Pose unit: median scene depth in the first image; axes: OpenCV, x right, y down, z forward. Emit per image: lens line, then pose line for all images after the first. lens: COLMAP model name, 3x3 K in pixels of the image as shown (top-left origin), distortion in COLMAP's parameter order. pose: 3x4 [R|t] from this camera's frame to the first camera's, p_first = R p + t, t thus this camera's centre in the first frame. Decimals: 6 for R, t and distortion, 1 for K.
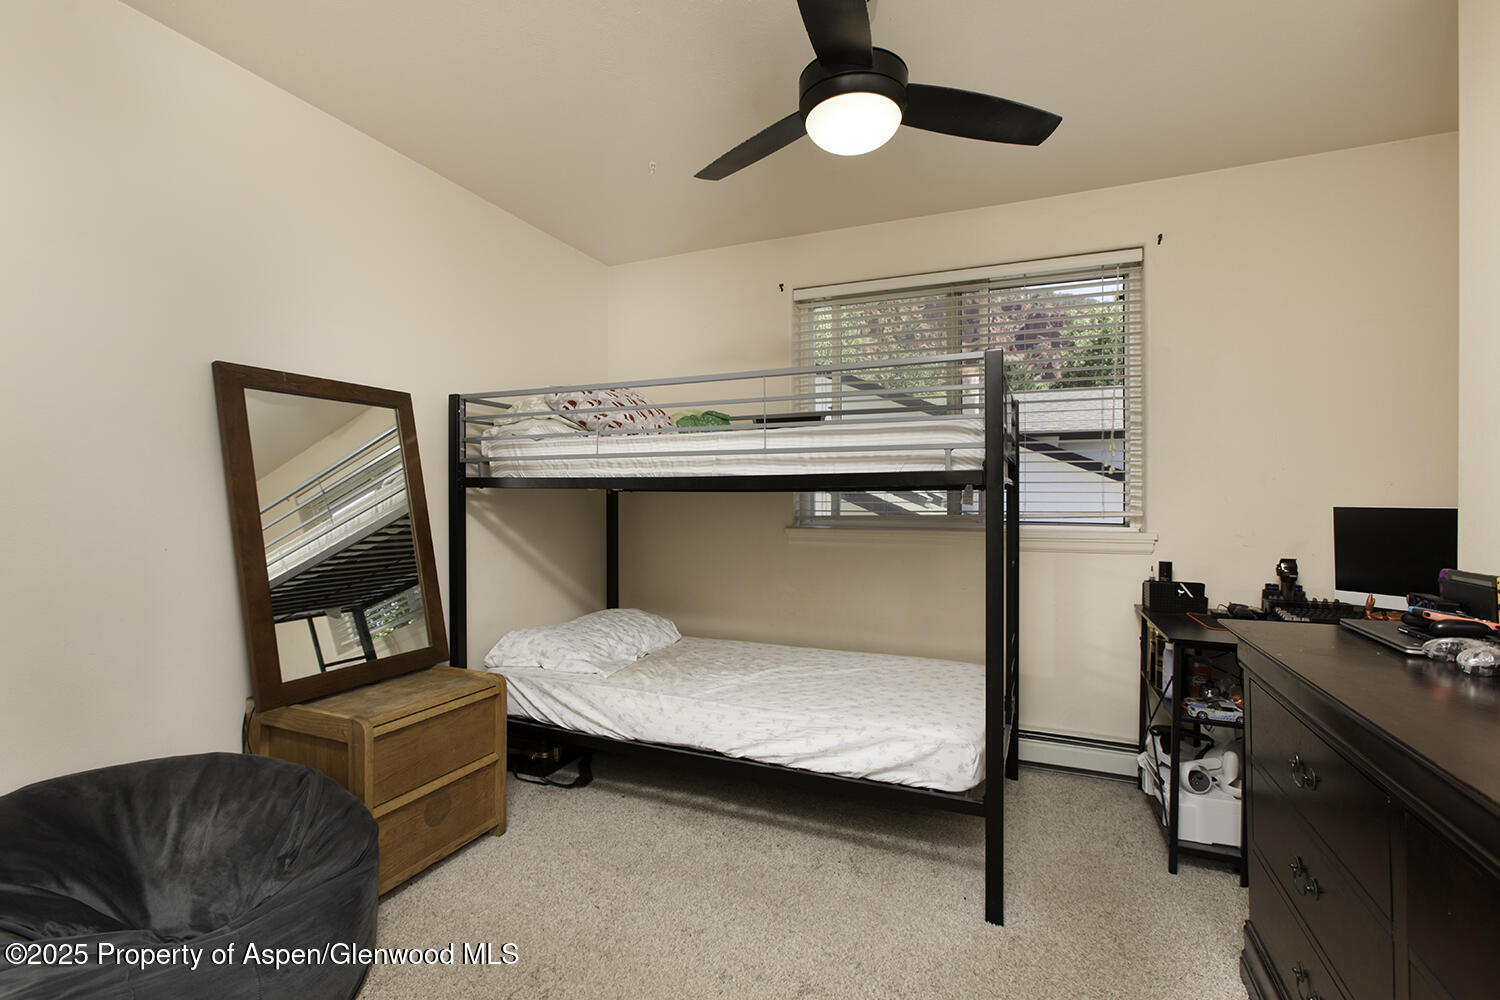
lens RADIAL K [[683.0, 0, 741.1], [0, 683.0, 500.0], [0, 0, 1]] dist [-0.019538, 0.015113]
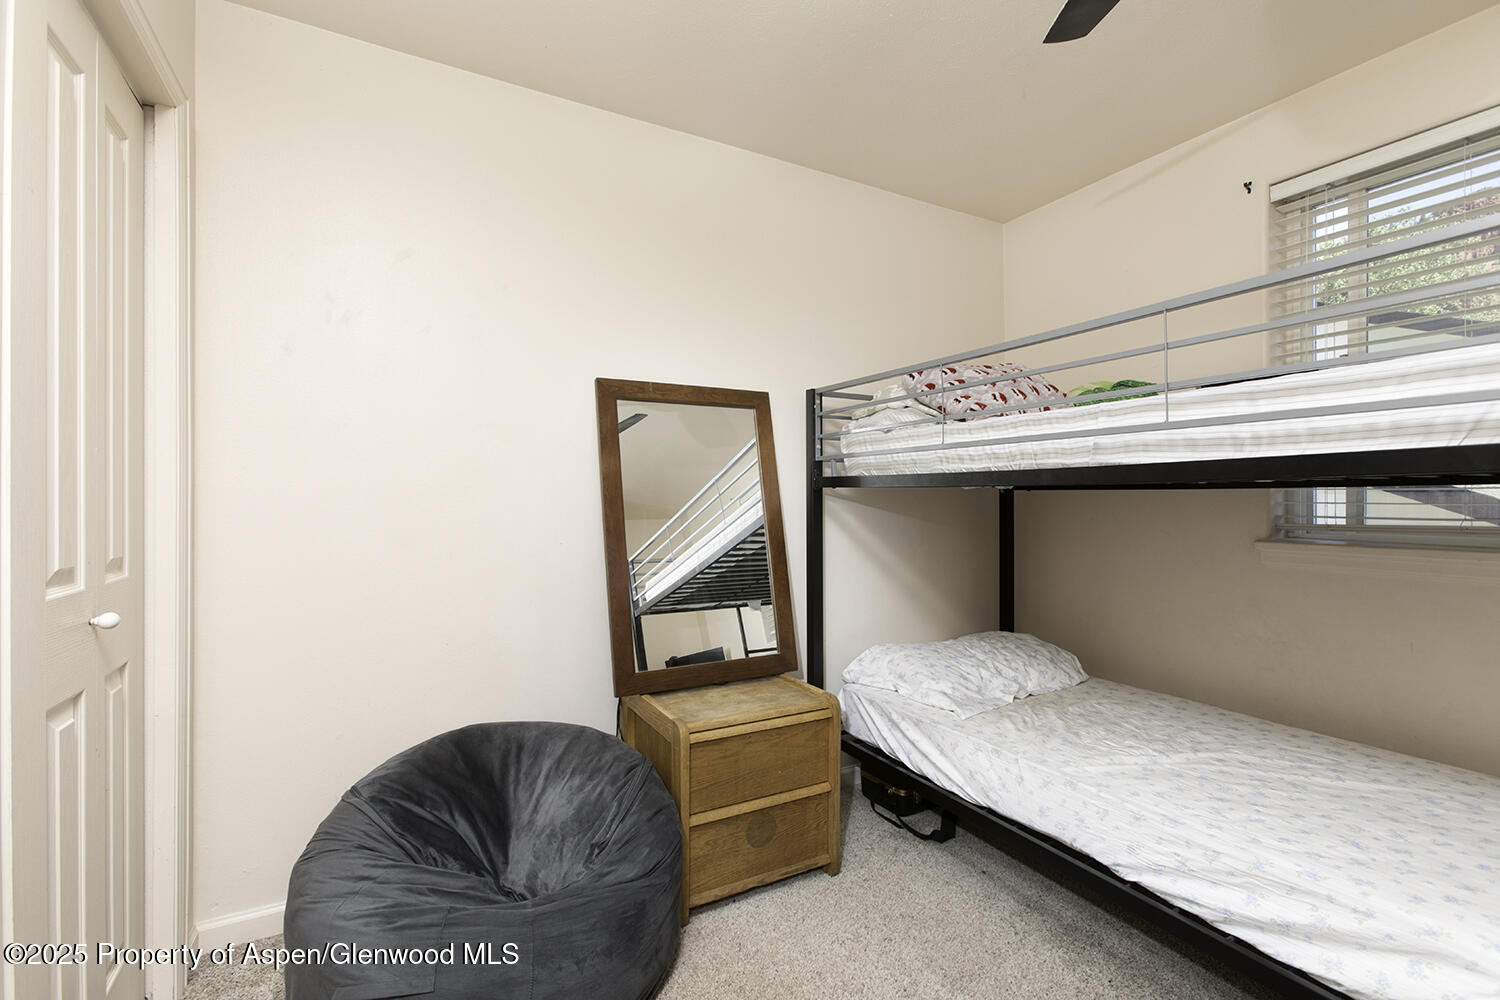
lens RADIAL K [[683.0, 0, 741.1], [0, 683.0, 500.0], [0, 0, 1]] dist [-0.019538, 0.015113]
pose [[0.795532, -0.002122, -0.605908, 0.085041], [0.001011, 0.999997, -0.002175, 0.000927], [0.605911, 0.001118, 0.795532, 0.197597]]
